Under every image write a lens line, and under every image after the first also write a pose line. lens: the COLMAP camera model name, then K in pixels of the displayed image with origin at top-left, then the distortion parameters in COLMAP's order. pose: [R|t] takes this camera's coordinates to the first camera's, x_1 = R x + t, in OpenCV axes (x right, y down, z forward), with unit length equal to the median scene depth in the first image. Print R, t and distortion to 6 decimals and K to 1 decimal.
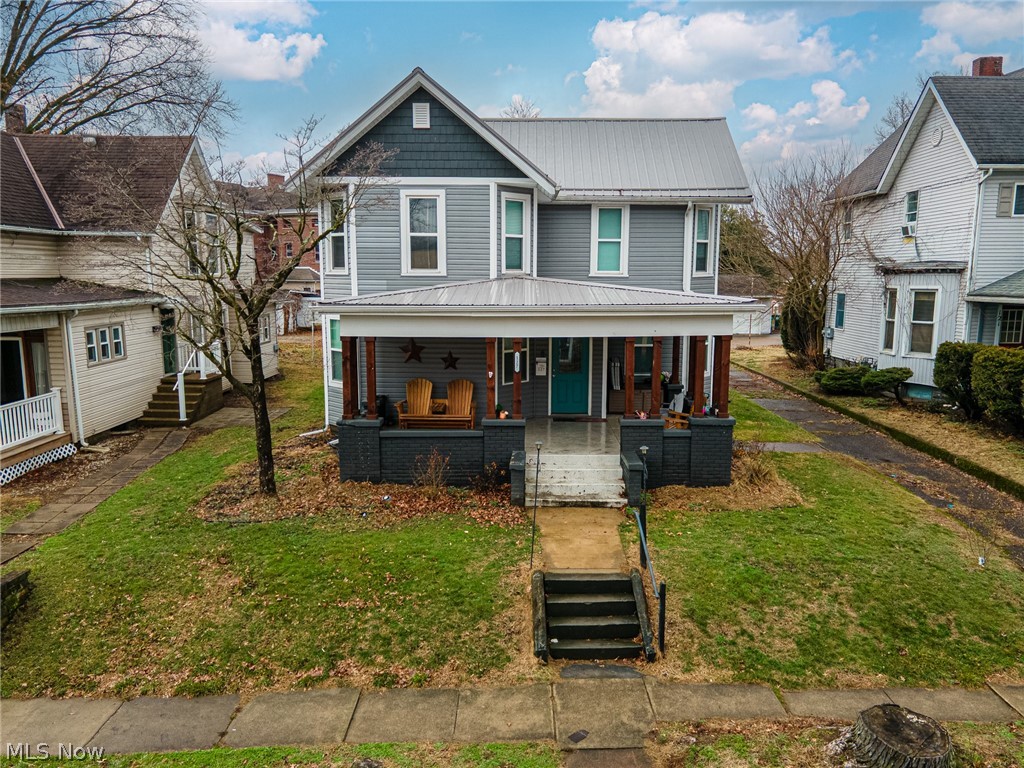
lens RADIAL K [[754.5, 0, 509.6], [0, 754.5, 384.7], [0, 0, 1]] dist [0.020953, 0.039527]
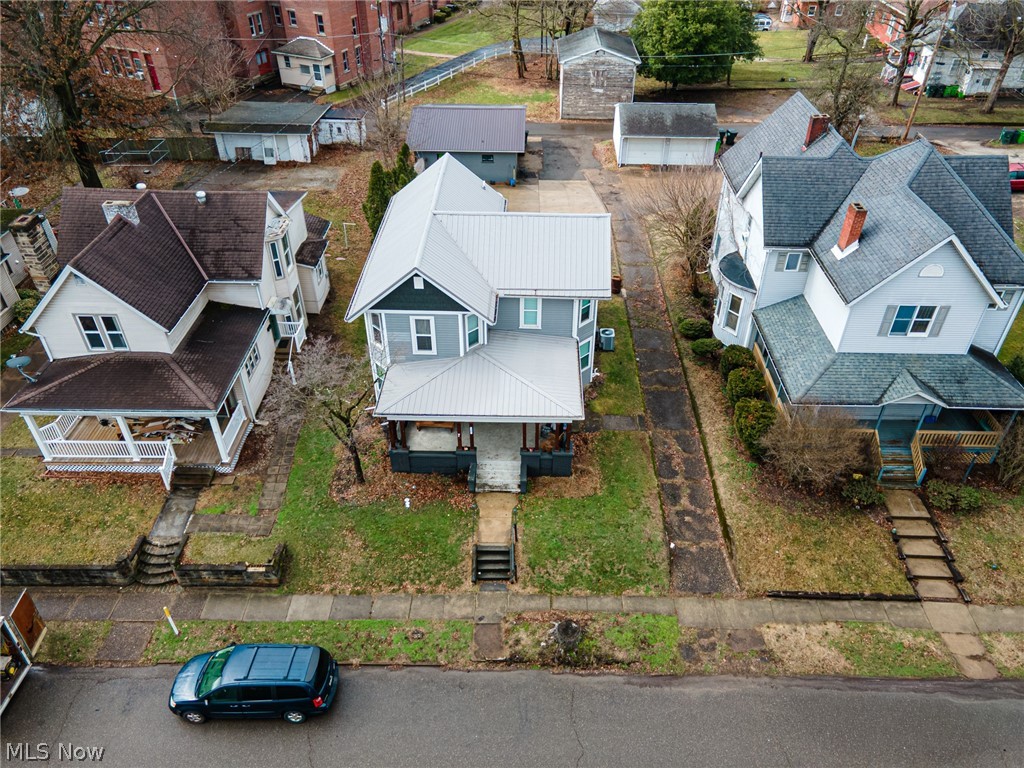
lens RADIAL K [[754.5, 0, 509.6], [0, 754.5, 384.7], [0, 0, 1]] dist [0.020953, 0.039527]
pose [[0.999768, 0.008098, -0.019947, 0.157338], [0.002512, 0.876340, 0.481687, -1.149992], [0.021381, -0.481625, 0.876116, -0.783955]]
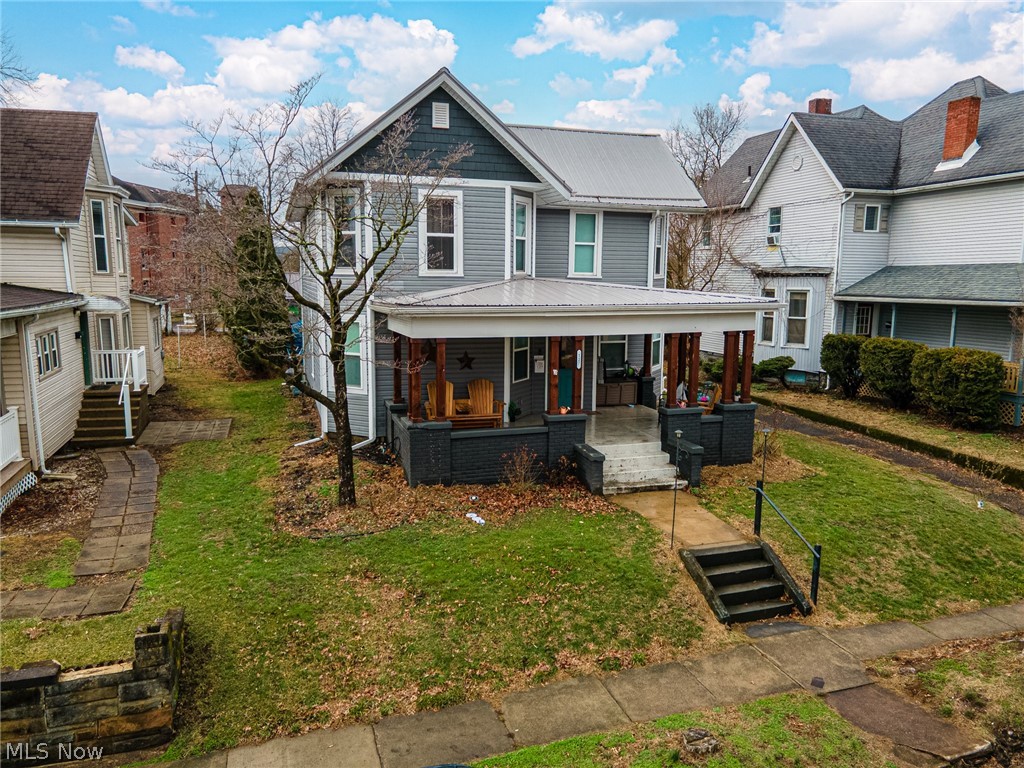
lens RADIAL K [[754.5, 0, 509.6], [0, 754.5, 384.7], [0, 0, 1]] dist [0.020953, 0.039527]
pose [[0.948896, -0.039271, 0.313135, -0.406830], [0.039274, 0.999209, 0.006302, -0.004986], [-0.313135, 0.006318, 0.949688, 0.033003]]
